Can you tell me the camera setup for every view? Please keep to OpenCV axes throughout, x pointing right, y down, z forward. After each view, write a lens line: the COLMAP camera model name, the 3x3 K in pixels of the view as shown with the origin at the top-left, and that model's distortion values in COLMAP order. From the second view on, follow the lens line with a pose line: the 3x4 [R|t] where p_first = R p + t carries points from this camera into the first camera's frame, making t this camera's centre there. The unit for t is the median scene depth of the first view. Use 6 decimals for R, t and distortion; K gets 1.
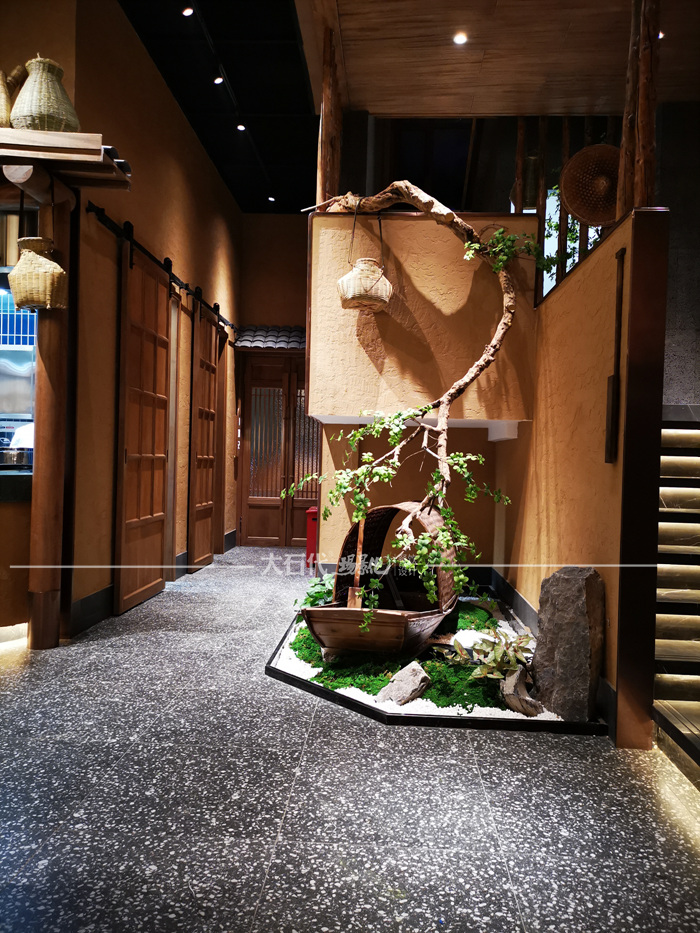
lens RADIAL K [[718.3, 0, 350.2], [0, 718.3, 471.8], [0, 0, 1]] dist [0.044528, -0.037324]
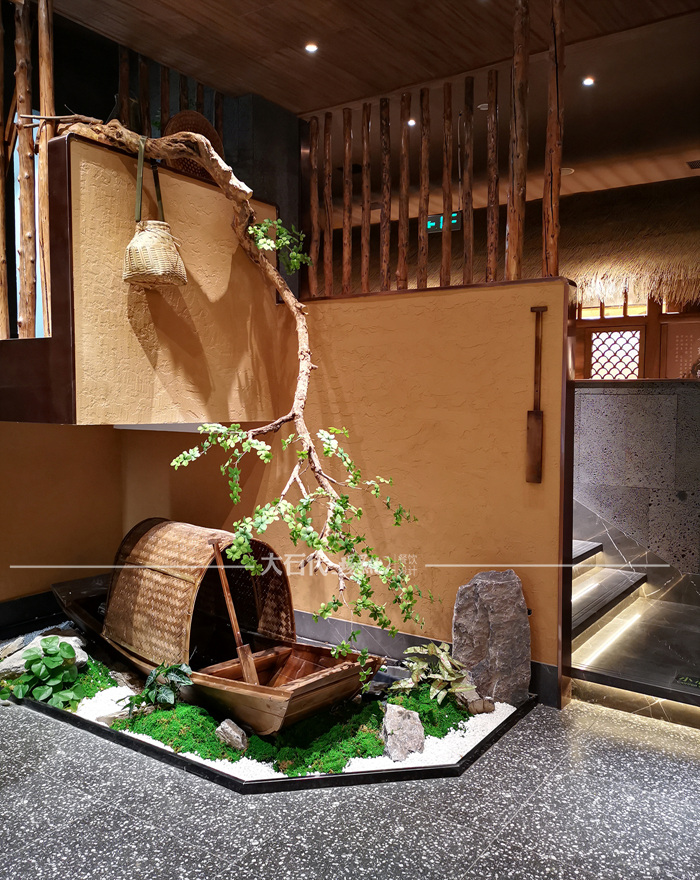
lens RADIAL K [[754.1, 0, 355.4], [0, 754.1, 440.5], [0, 0, 1]] dist [0.042171, -0.031830]
pose [[0.516231, -0.066553, 0.853860, -0.559022], [0.016154, 0.997555, 0.067986, -0.111440], [-0.856297, -0.021303, 0.516044, 0.387969]]
